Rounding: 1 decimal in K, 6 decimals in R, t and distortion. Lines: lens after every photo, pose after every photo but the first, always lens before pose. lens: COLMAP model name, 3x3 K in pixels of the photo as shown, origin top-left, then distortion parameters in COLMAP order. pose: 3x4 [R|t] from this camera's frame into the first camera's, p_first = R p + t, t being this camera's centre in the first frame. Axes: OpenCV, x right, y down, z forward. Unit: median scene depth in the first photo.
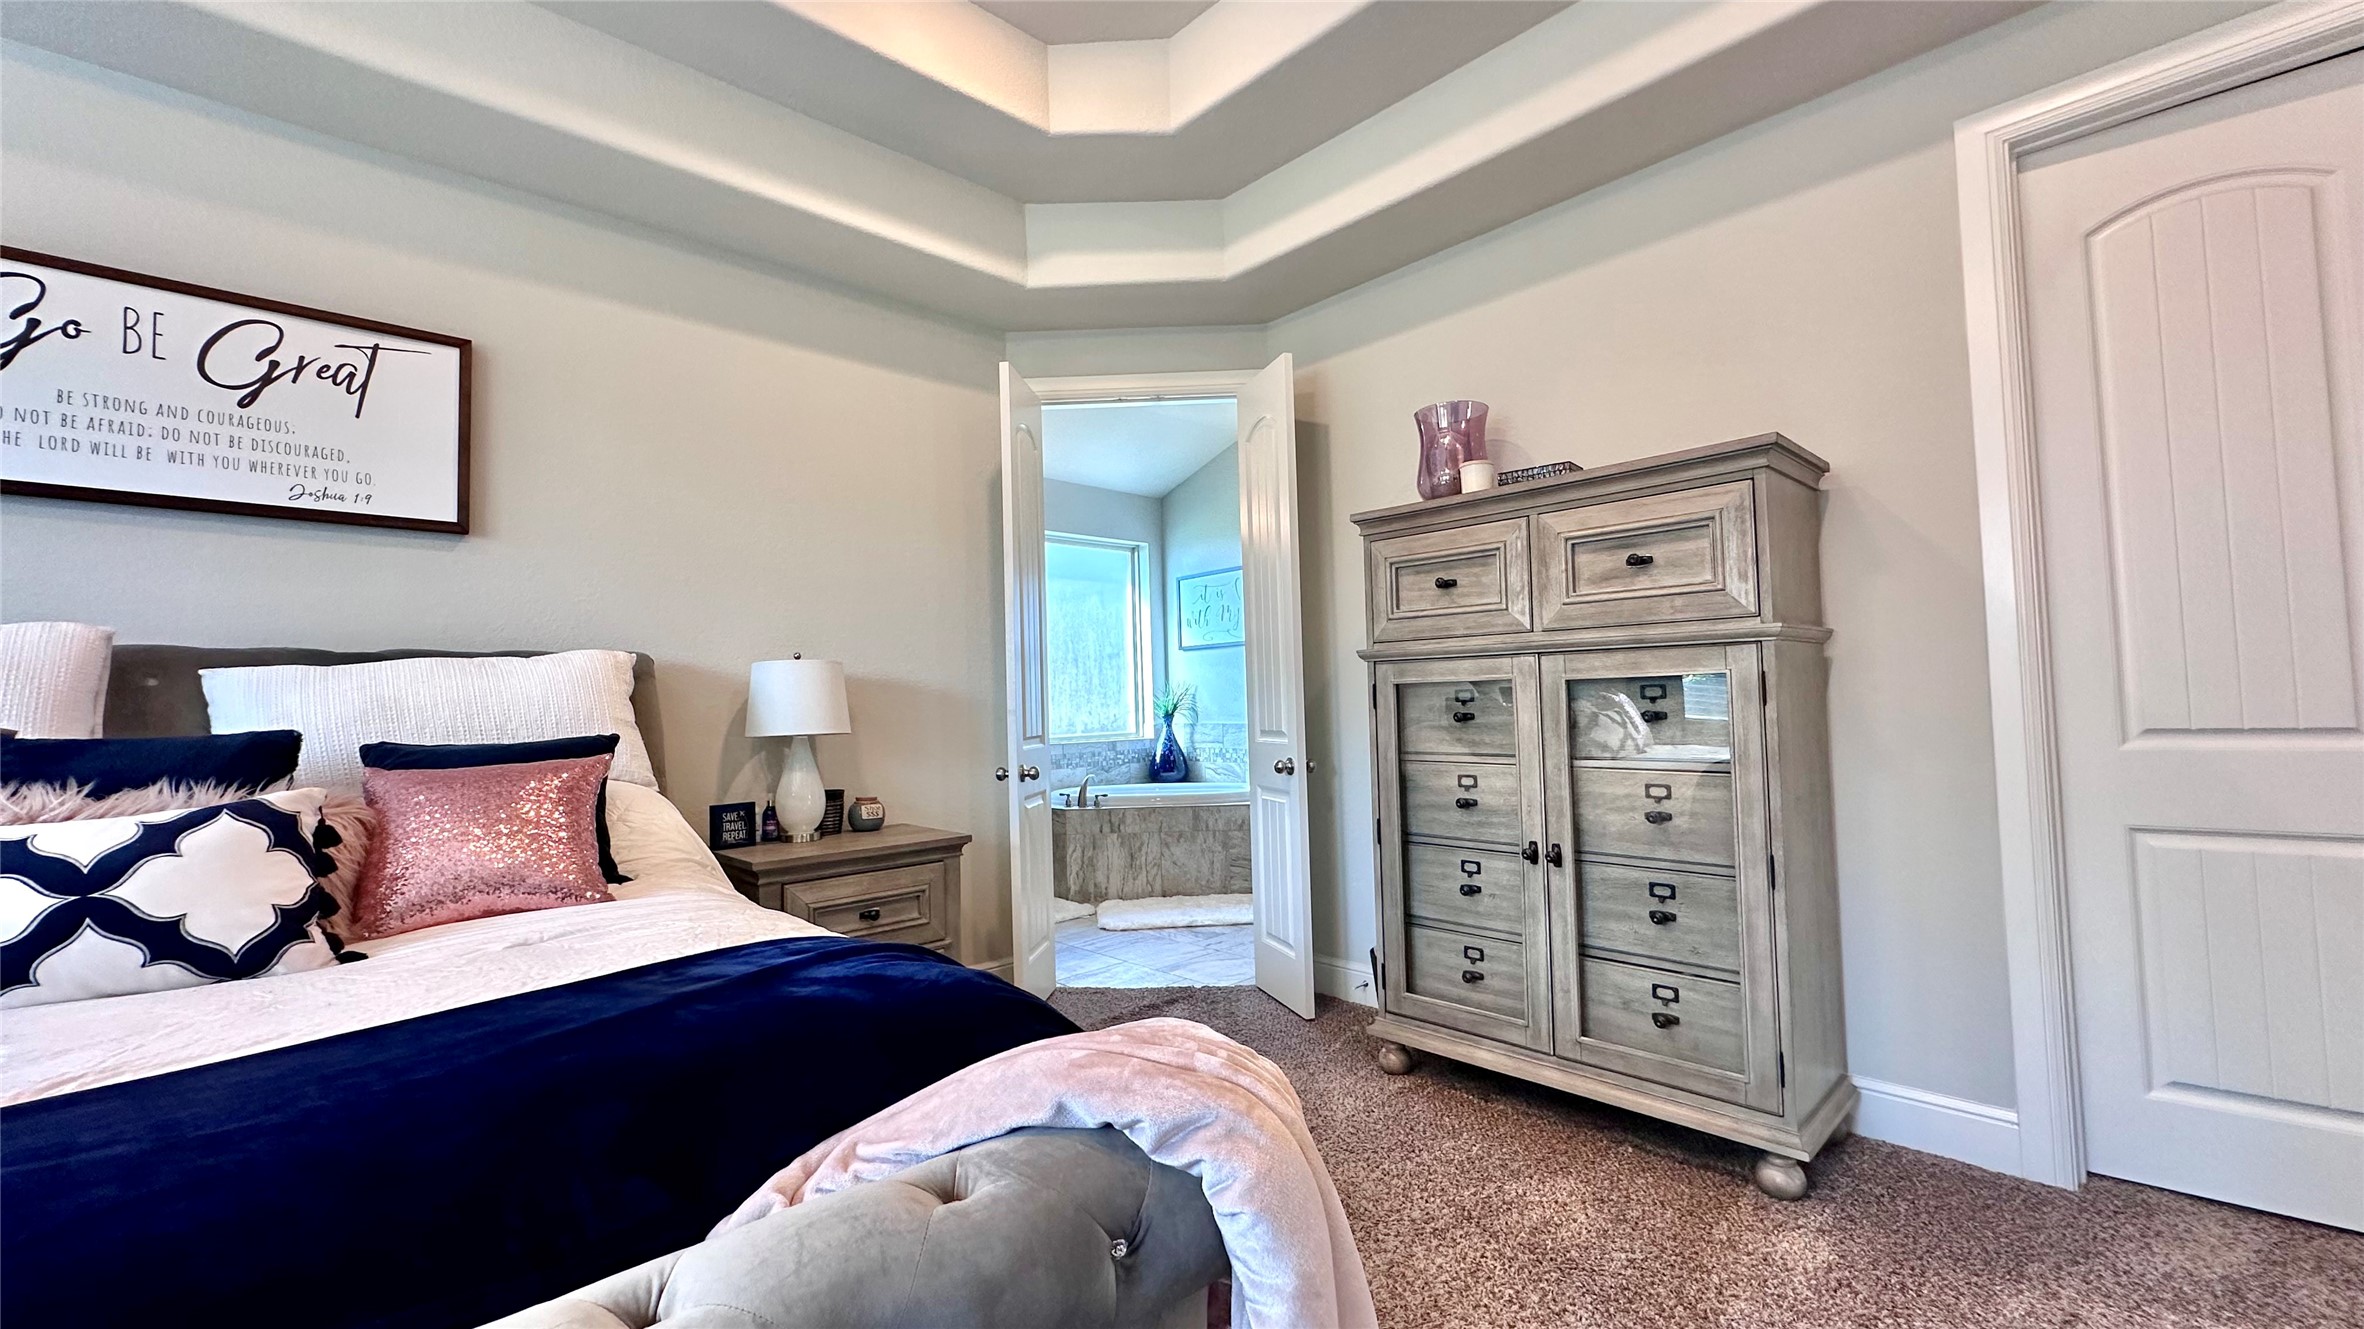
lens RADIAL K [[945.8, 0, 1181.1], [0, 945.8, 664.7], [0, 0, 1]] dist [-0.003998, 0.000885]
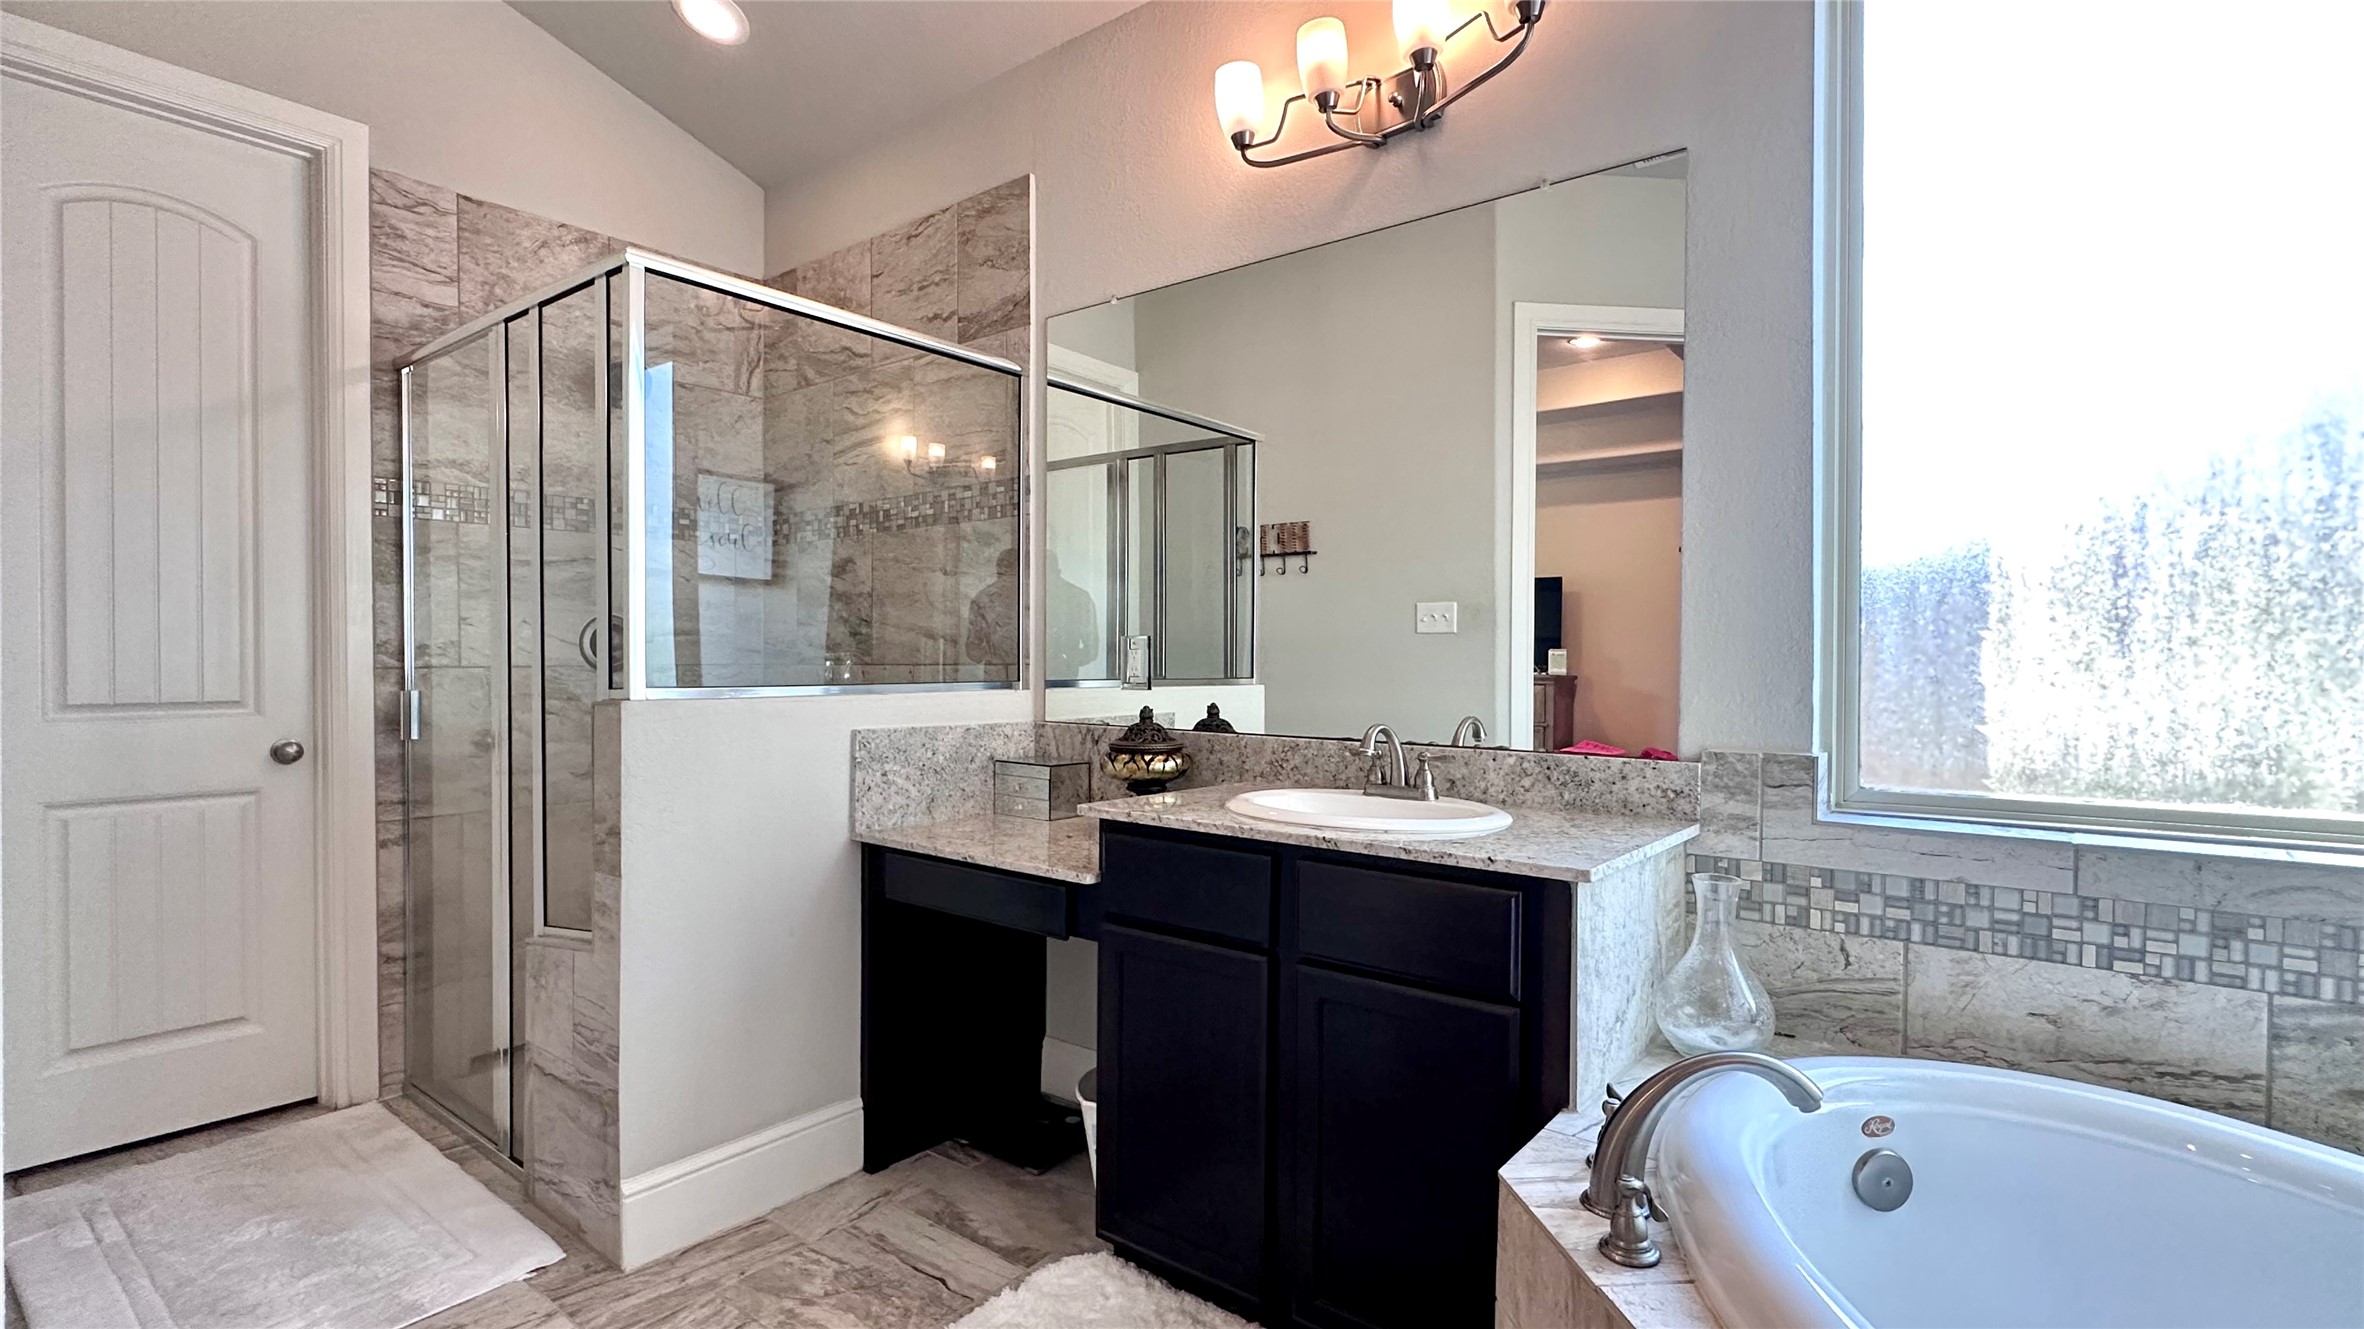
lens RADIAL K [[1092.2, 0, 1178.7], [0, 1092.2, 669.7], [0, 0, 1]] dist [-0.003376, 0.000757]
pose [[0.140299, 0.039872, -0.989306, 0.199186], [0.033958, 0.998407, 0.045055, 0.069028], [0.989527, -0.039916, 0.138721, 1.911998]]
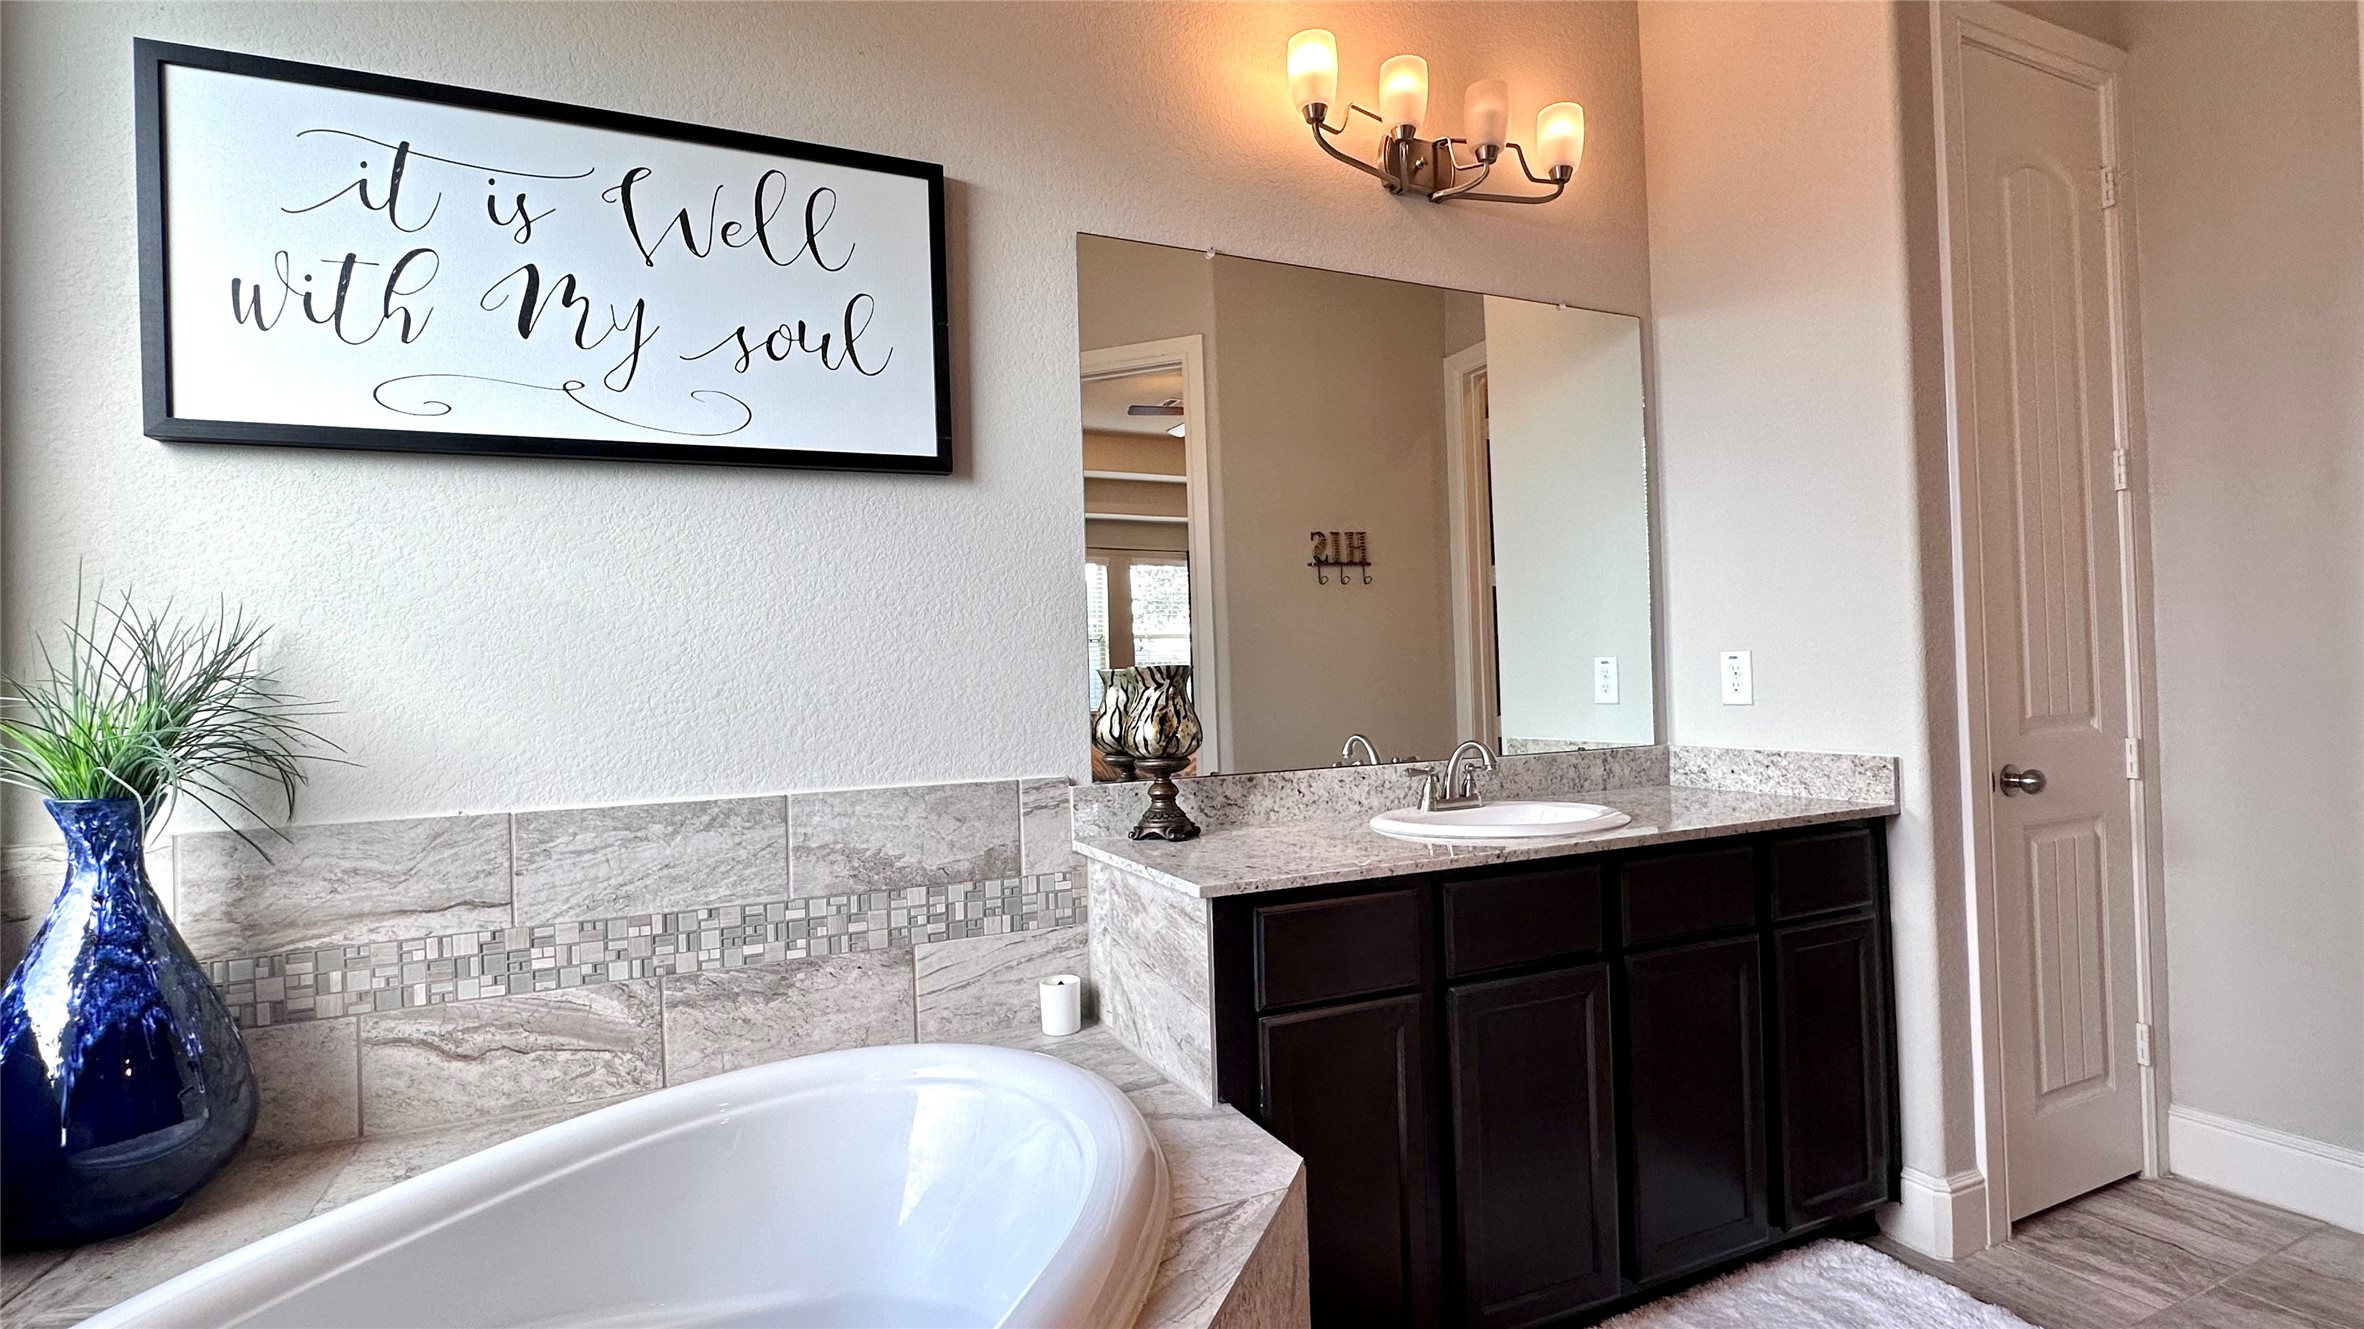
lens RADIAL K [[1092.2, 0, 1178.7], [0, 1092.2, 669.7], [0, 0, 1]] dist [-0.003376, 0.000757]
pose [[0.323136, 0.028320, 0.945929, -0.363647], [-0.014627, 0.999582, -0.024929, 0.086407], [-0.946239, -0.005781, 0.323415, 1.992880]]
